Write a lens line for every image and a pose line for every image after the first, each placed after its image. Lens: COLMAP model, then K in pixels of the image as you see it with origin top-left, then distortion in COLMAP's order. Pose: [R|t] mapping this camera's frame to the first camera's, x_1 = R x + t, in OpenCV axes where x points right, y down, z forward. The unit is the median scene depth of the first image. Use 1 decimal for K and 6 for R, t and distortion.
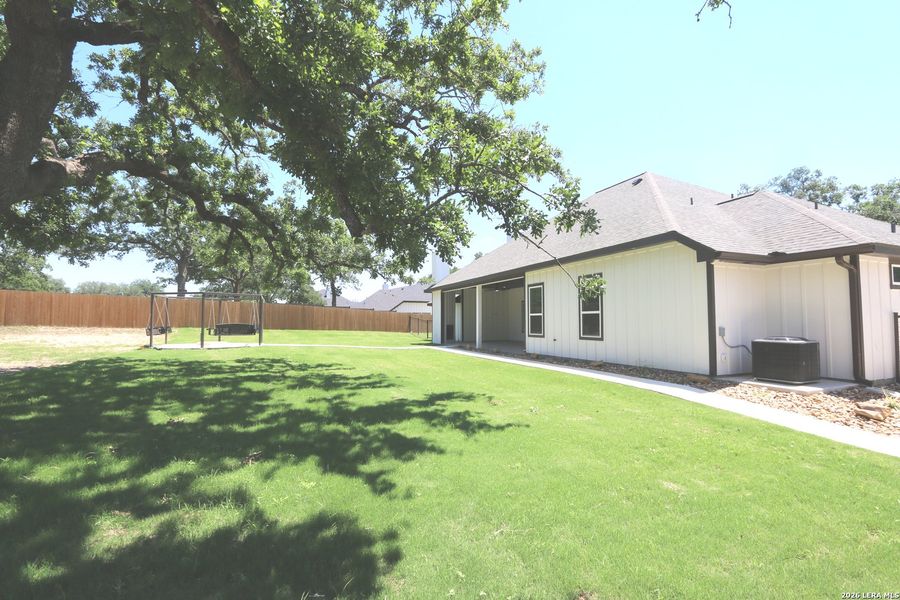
lens RADIAL K [[411.1, 0, 442.6], [0, 411.1, 303.1], [0, 0, 1]] dist [-0.024889, 0.007112]
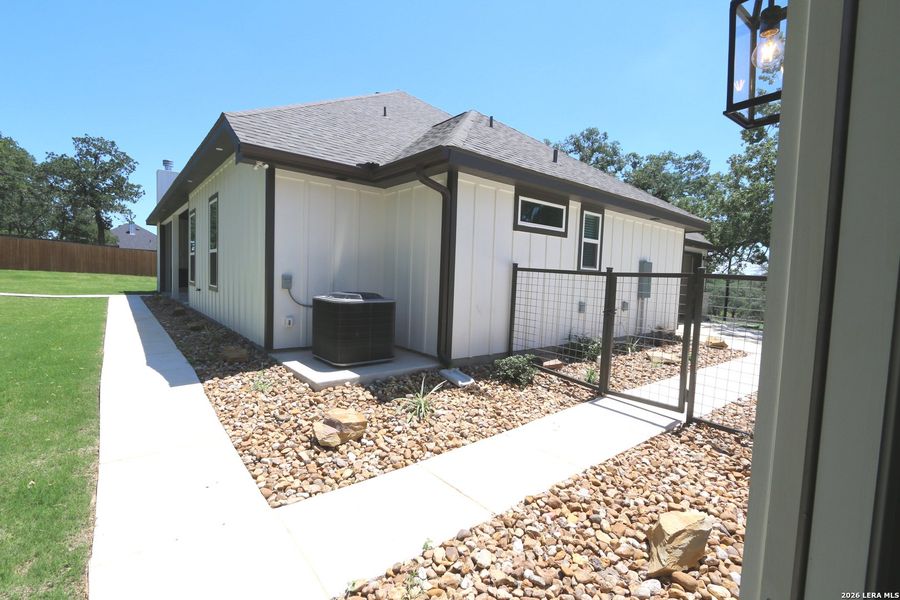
lens RADIAL K [[412.8, 0, 441.8], [0, 412.8, 301.6], [0, 0, 1]] dist [-0.019873, 0.000427]
pose [[0.951986, 0.020171, 0.305475, 0.765591], [-0.054823, 0.992930, 0.105287, 0.020846], [-0.301191, -0.116979, 0.946361, 0.326606]]
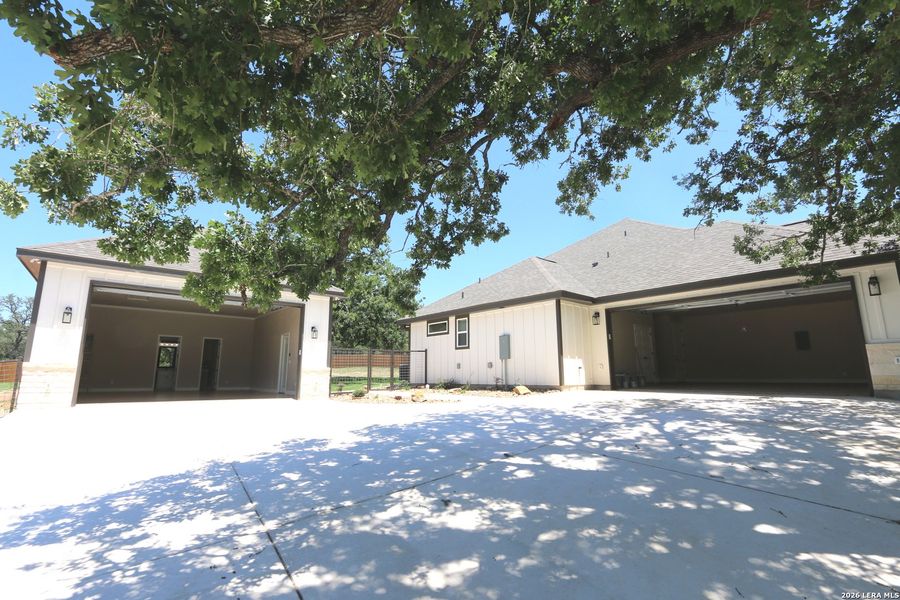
lens RADIAL K [[411.1, 0, 442.6], [0, 411.1, 303.1], [0, 0, 1]] dist [-0.024889, 0.007112]
pose [[0.320279, -0.162497, -0.933283, 2.988715], [0.043354, 0.986660, -0.156913, 0.117056], [0.946331, 0.009794, 0.323051, 0.432268]]
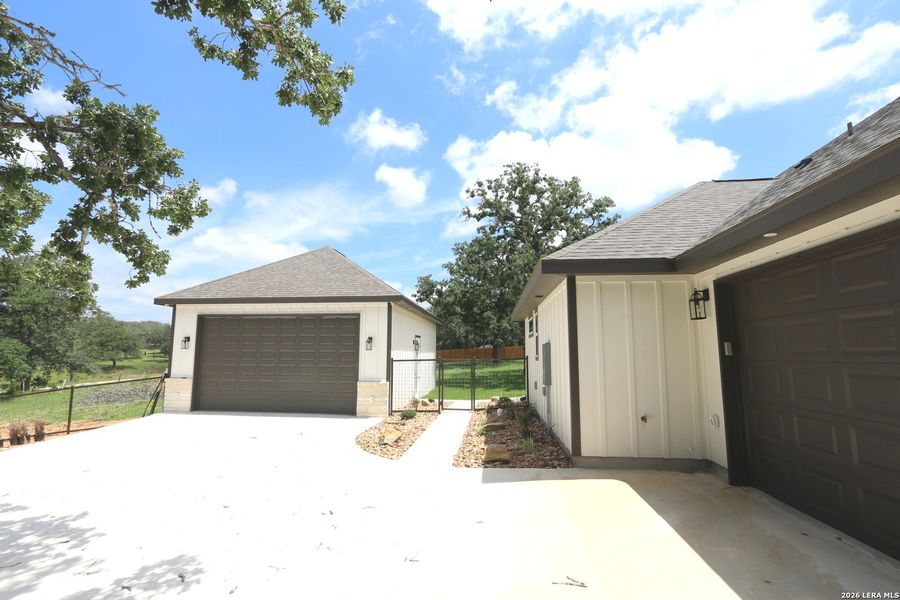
lens RADIAL K [[411.1, 0, 442.6], [0, 411.1, 303.1], [0, 0, 1]] dist [-0.024889, 0.007112]
pose [[-0.465261, -0.110158, -0.878293, 2.487152], [0.039005, 0.988711, -0.144669, 0.034730], [0.884314, -0.101566, -0.455712, 1.379623]]
